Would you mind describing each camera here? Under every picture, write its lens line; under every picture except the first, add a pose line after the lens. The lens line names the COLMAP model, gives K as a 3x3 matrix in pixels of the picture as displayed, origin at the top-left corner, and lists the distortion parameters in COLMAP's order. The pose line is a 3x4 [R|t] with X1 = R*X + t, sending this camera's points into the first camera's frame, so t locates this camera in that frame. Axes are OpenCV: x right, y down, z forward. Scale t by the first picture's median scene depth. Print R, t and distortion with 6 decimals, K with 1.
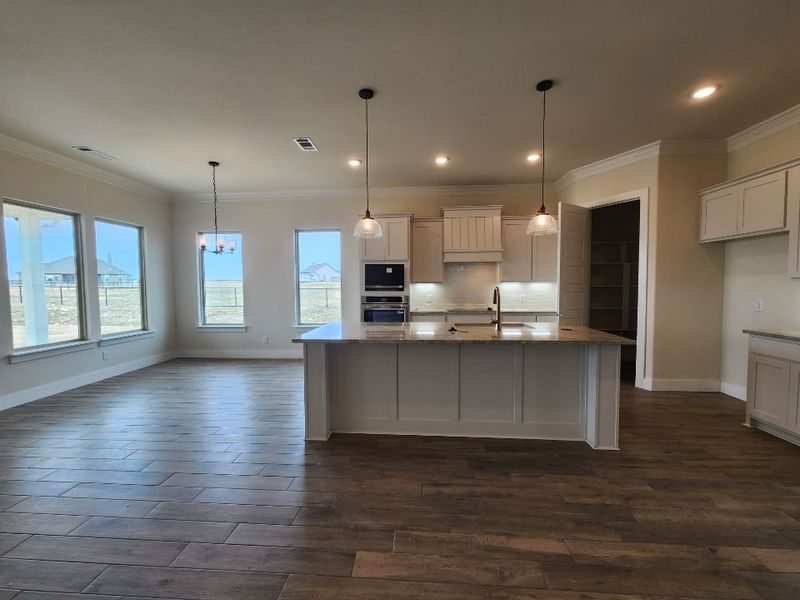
lens RADIAL K [[327.2, 0, 401.3], [0, 327.2, 301.2], [0, 0, 1]] dist [-0.000500, -0.000174]
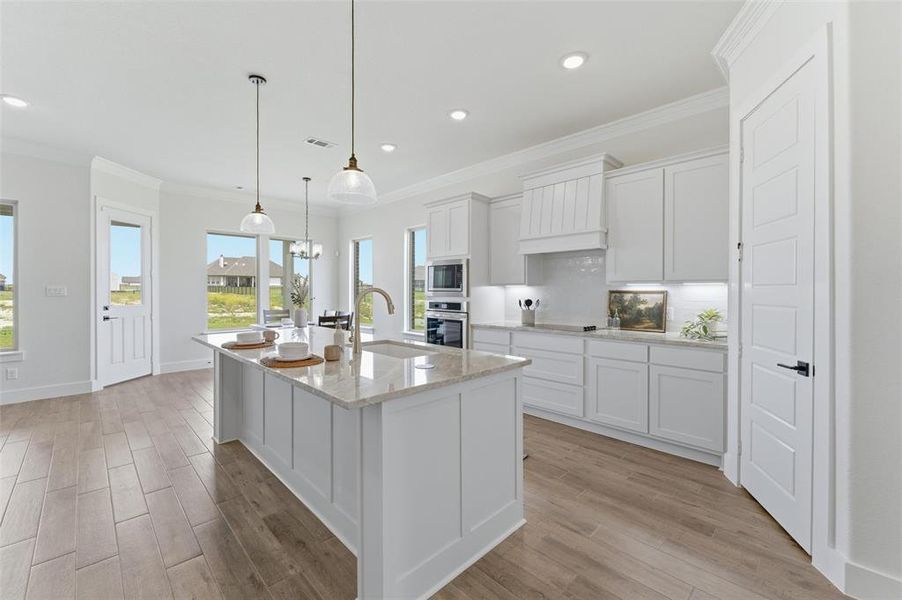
lens RADIAL K [[374.8, 0, 453.5], [0, 374.8, 290.5], [0, 0, 1]] dist [0.000329, 0.000009]
pose [[0.747777, 0.005277, -0.663929, 0.743753], [-0.038247, 0.998650, -0.035139, -0.016763], [0.662847, 0.051669, 0.746970, 0.431194]]
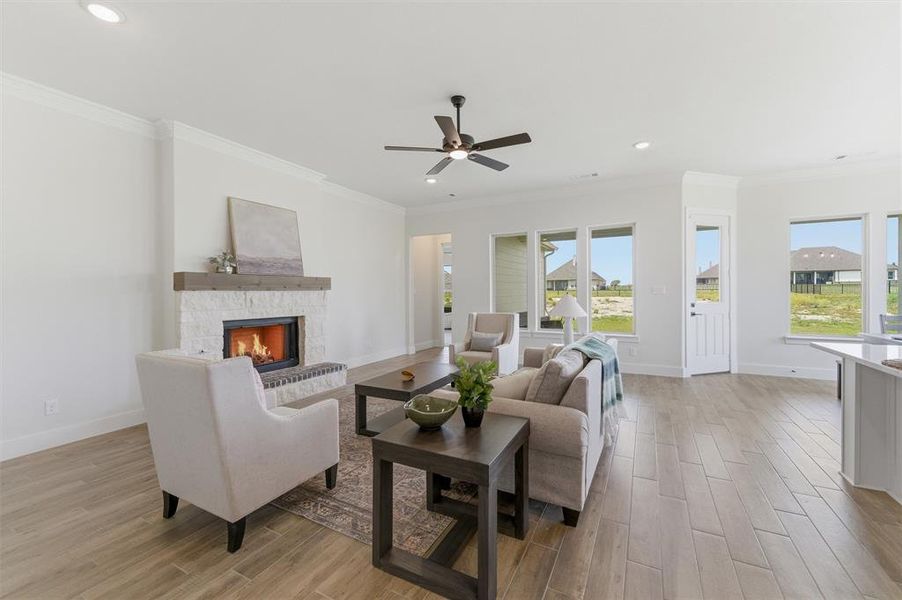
lens RADIAL K [[367.8, 0, 453.5], [0, 367.8, 294.1], [0, 0, 1]] dist [0.000112, 0.000103]
pose [[-0.405571, 0.016039, -0.913923, 0.661678], [-0.036849, 0.998746, 0.033880, -0.012052], [0.913320, 0.047418, -0.404472, 0.338044]]
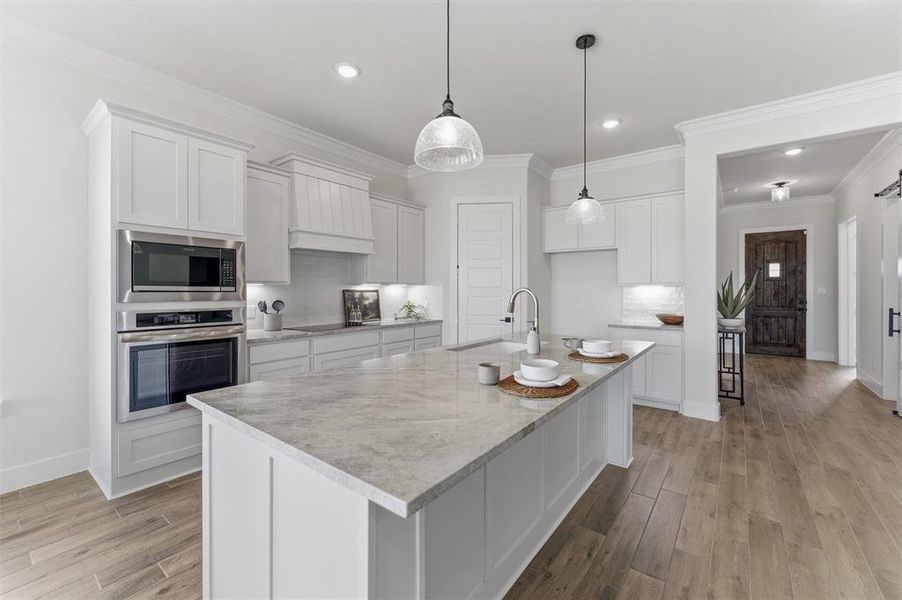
lens RADIAL K [[374.8, 0, 453.5], [0, 374.8, 290.5], [0, 0, 1]] dist [0.000329, 0.000009]
pose [[0.550205, 0.001756, 0.835028, -0.364497], [0.040698, 0.998753, -0.028916, -0.018638], [-0.834037, 0.049894, 0.549447, 0.547457]]
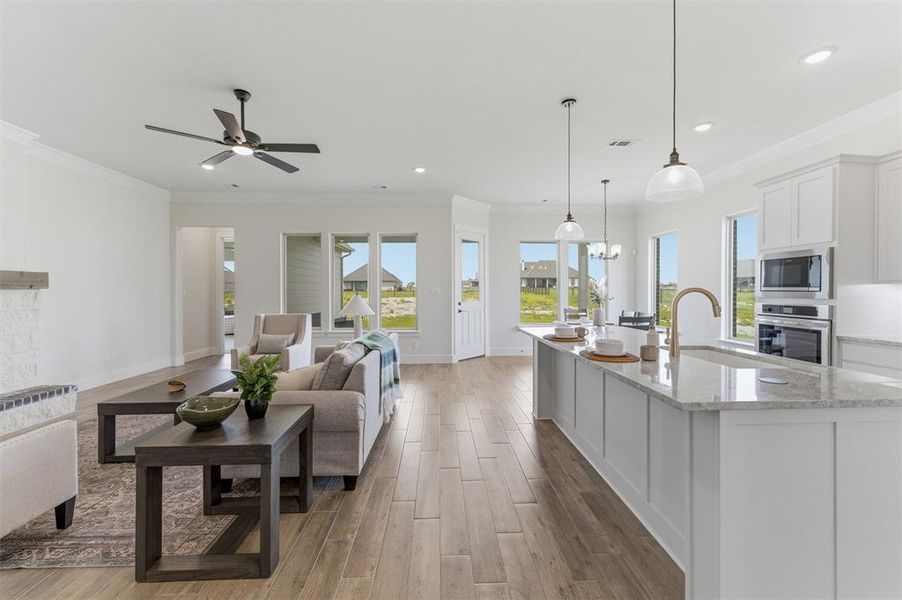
lens RADIAL K [[373.2, 0, 452.9], [0, 373.2, 293.4], [0, 0, 1]] dist [-0.000232, 0.000124]
pose [[0.107438, 0.011688, -0.994143, 0.758523], [-0.049453, 0.998756, 0.006398, -0.014476], [0.992981, 0.048476, 0.107883, 0.381876]]
